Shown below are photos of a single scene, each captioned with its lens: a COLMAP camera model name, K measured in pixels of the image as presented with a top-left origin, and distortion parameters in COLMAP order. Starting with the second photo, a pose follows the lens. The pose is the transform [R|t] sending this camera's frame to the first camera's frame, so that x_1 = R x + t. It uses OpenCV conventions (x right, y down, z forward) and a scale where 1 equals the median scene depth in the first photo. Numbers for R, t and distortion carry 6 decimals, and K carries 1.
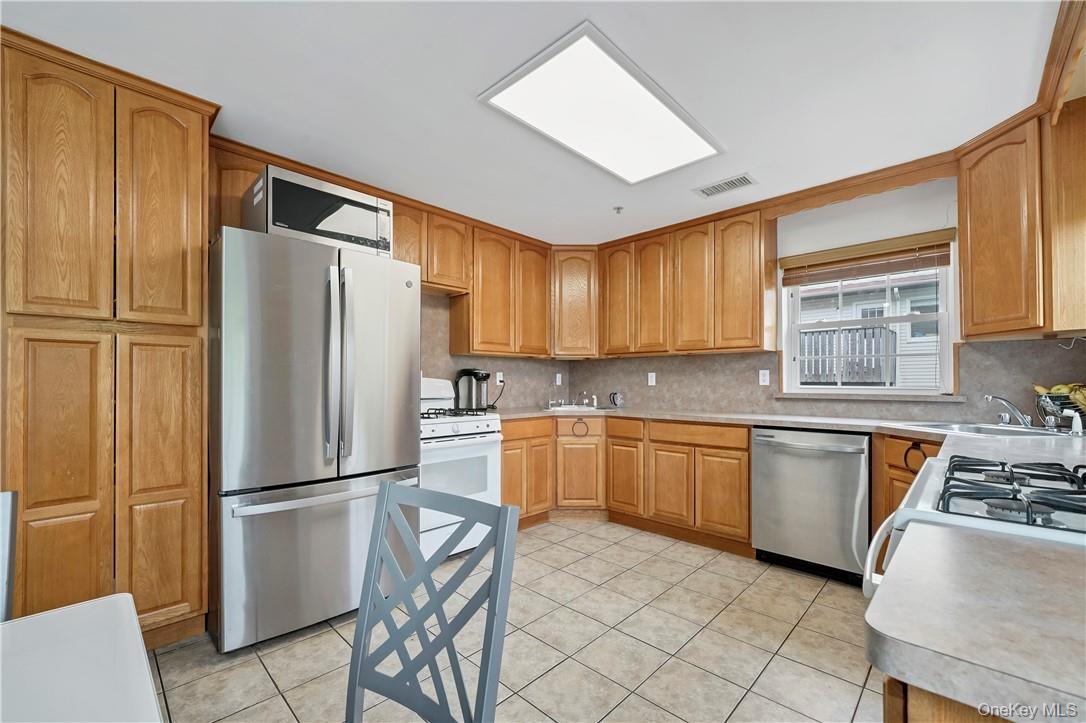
lens RADIAL K [[437.5, 0, 529.2], [0, 437.5, 381.0], [0, 0, 1]] dist [-0.008363, 0.000538]
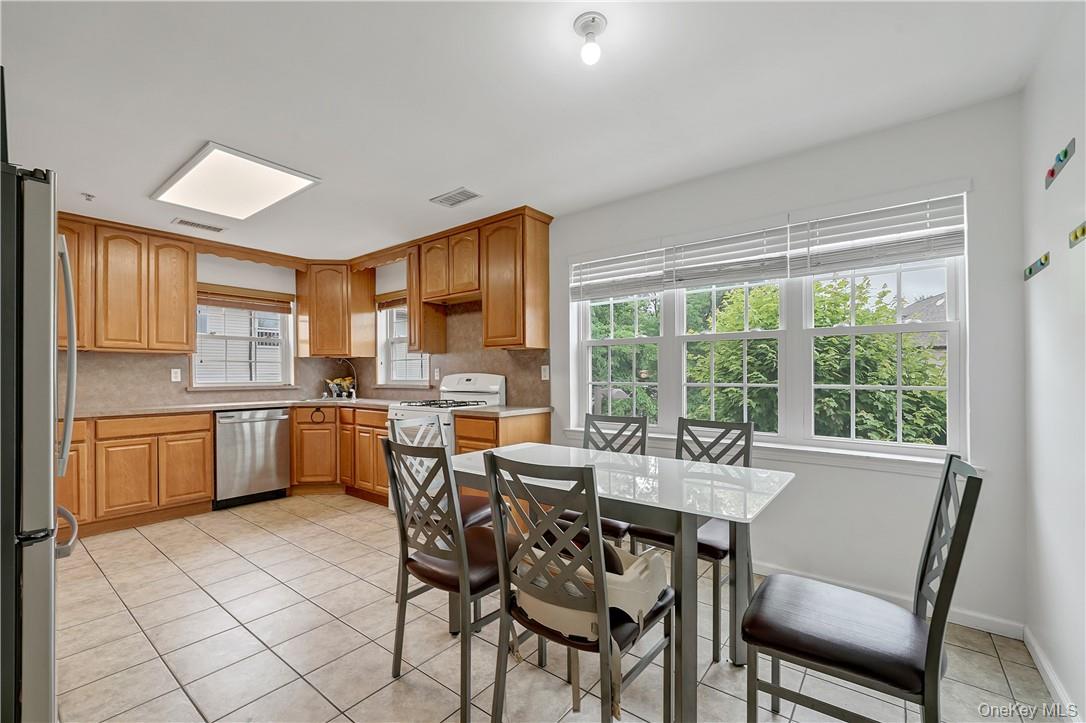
lens RADIAL K [[437.5, 0, 509.2], [0, 437.5, 376.7], [0, 0, 1]] dist [-0.008363, 0.000538]
pose [[-0.048035, -0.002260, 0.998843, -0.807506], [0.003158, 0.999992, 0.002414, -0.003692], [-0.998841, 0.003270, -0.048027, 0.143801]]
